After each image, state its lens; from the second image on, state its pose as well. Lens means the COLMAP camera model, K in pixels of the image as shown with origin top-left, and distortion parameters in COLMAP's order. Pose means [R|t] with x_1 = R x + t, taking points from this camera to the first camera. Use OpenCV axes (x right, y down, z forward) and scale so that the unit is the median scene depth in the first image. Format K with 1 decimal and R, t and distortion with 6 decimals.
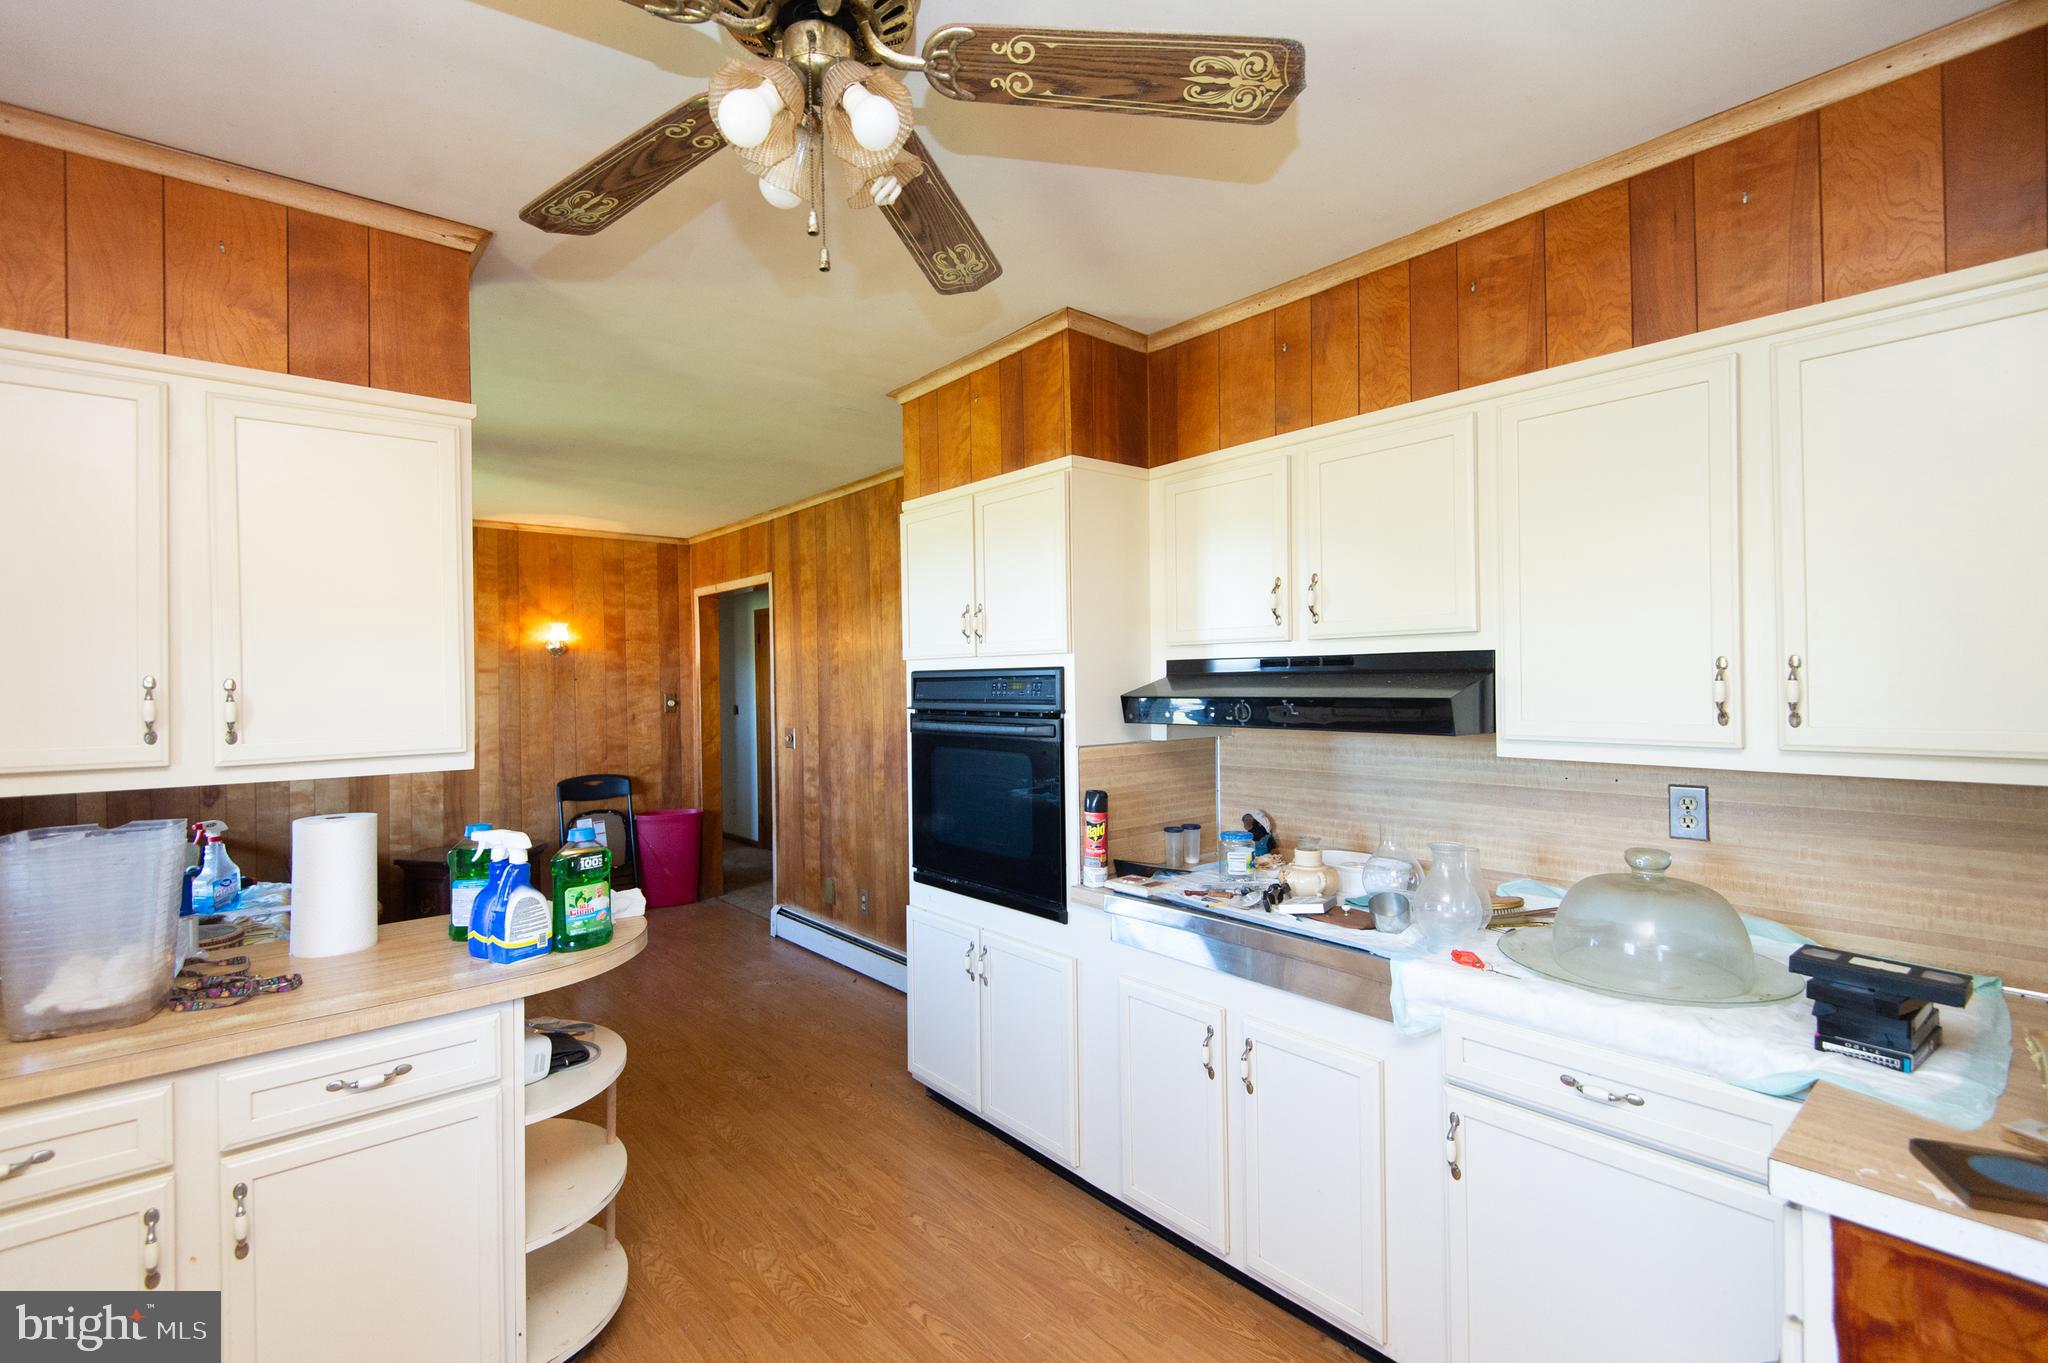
lens RADIAL K [[929.5, 0, 1025.4], [0, 929.5, 675.7], [0, 0, 1]] dist [0.015016, -0.008789]
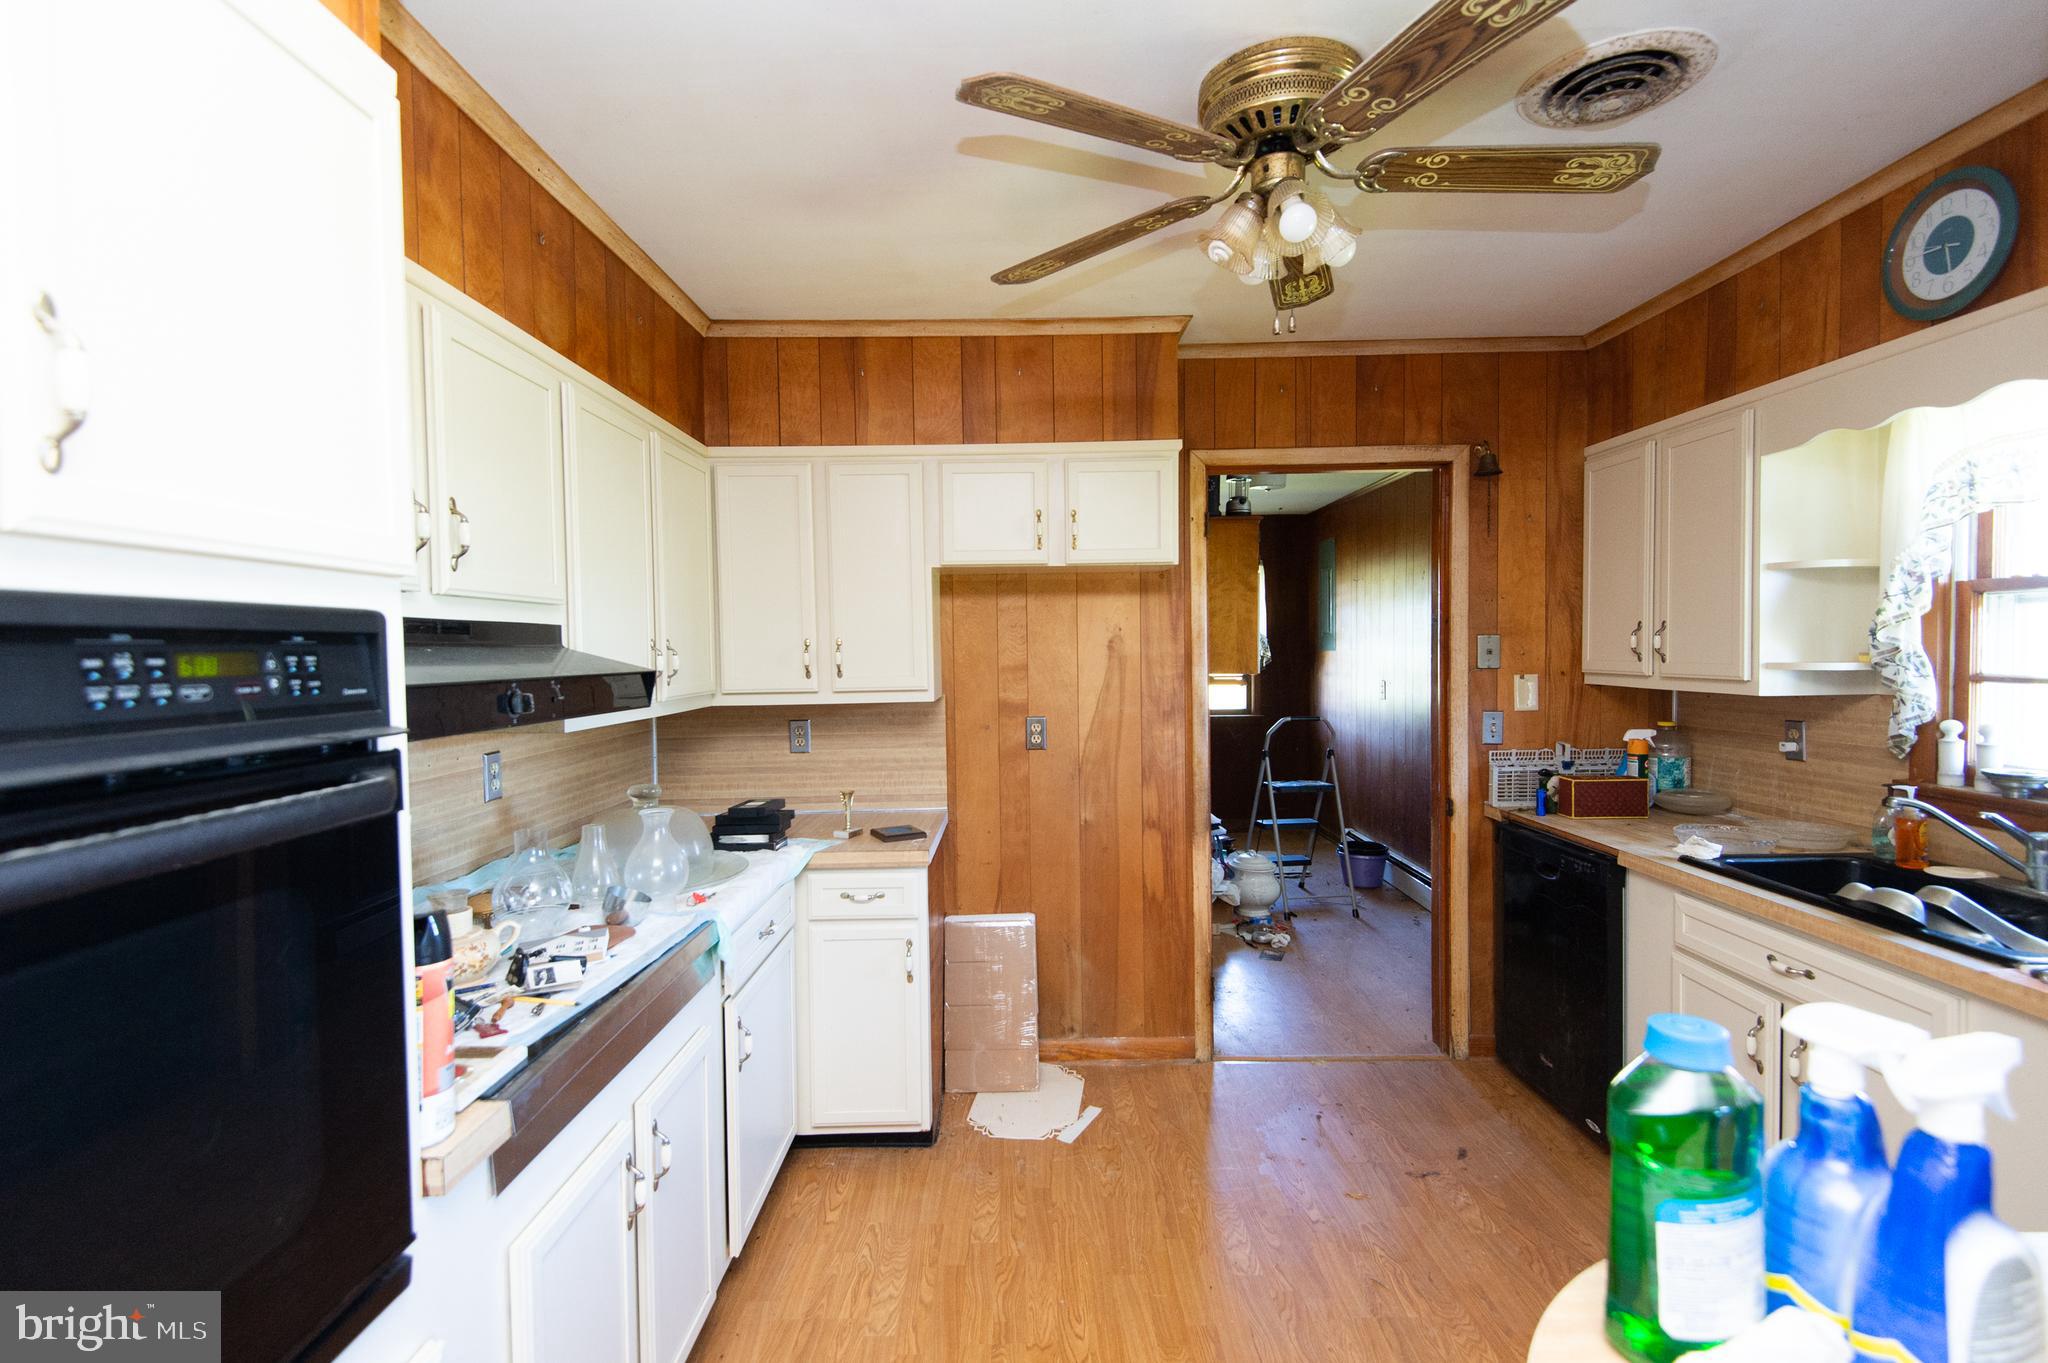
lens RADIAL K [[960.8, 0, 1024.0], [0, 960.8, 681.5], [0, 0, 1]] dist [0.047891, -0.000312]
pose [[-0.759884, 0.006450, 0.650027, -0.338511], [0.026400, 0.999432, 0.020944, 0.013639], [-0.649523, 0.033076, -0.759622, 0.922605]]
